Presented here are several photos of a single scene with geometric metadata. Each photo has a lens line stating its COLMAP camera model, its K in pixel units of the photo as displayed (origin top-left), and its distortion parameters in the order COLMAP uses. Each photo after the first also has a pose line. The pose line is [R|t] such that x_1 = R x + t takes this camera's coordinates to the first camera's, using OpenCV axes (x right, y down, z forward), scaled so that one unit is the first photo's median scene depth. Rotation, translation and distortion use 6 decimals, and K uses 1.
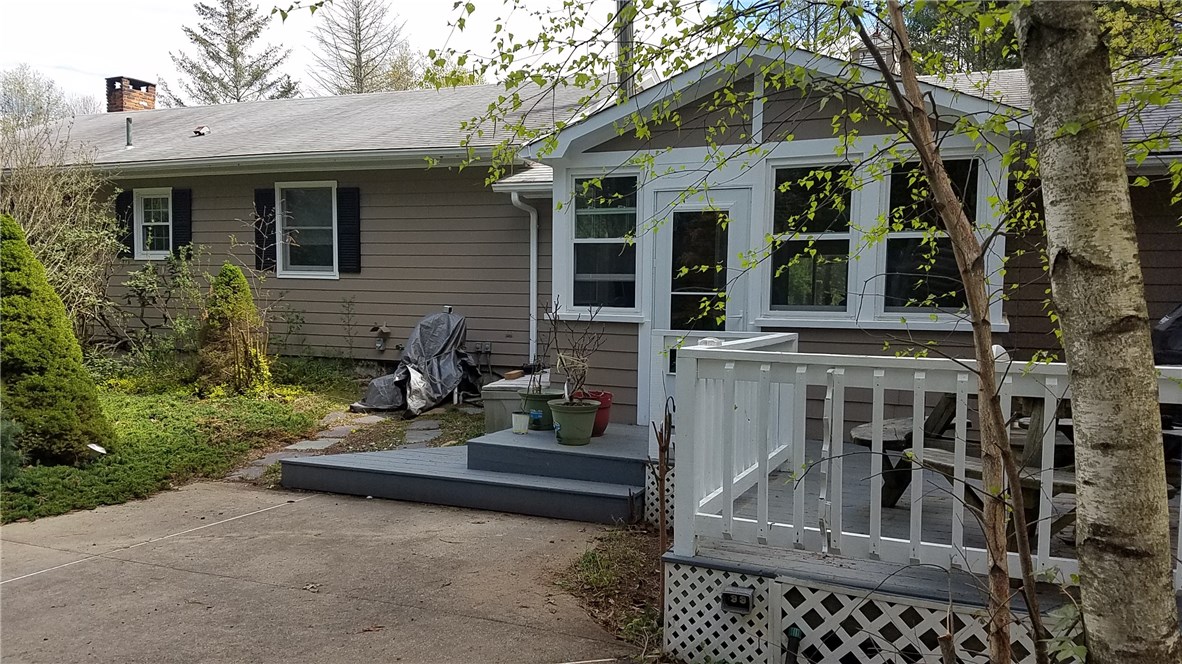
lens RADIAL K [[885.3, 0, 595.7], [0, 885.3, 339.4], [0, 0, 1]] dist [0.264966, -0.497864]
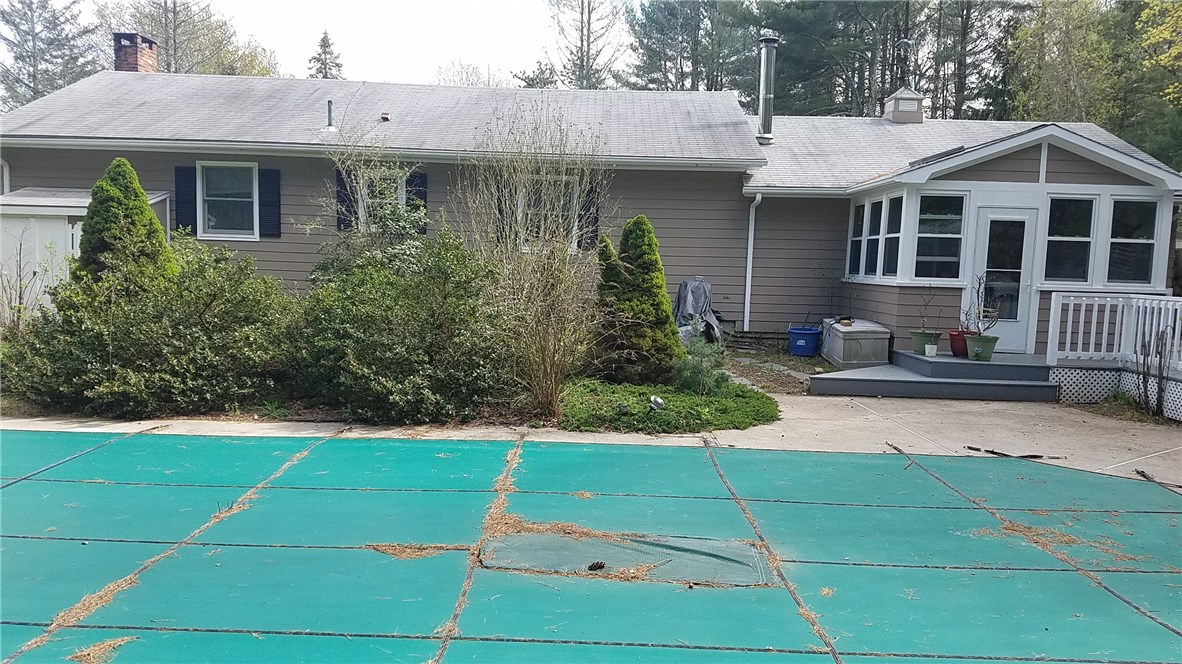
lens RADIAL K [[885.3, 0, 595.7], [0, 885.3, 339.4], [0, 0, 1]] dist [0.264966, -0.497864]
pose [[0.918896, -0.023333, 0.393810, -1.226173], [0.006796, 0.999037, 0.043335, -0.001432], [-0.394442, -0.037144, 0.918170, -0.261287]]
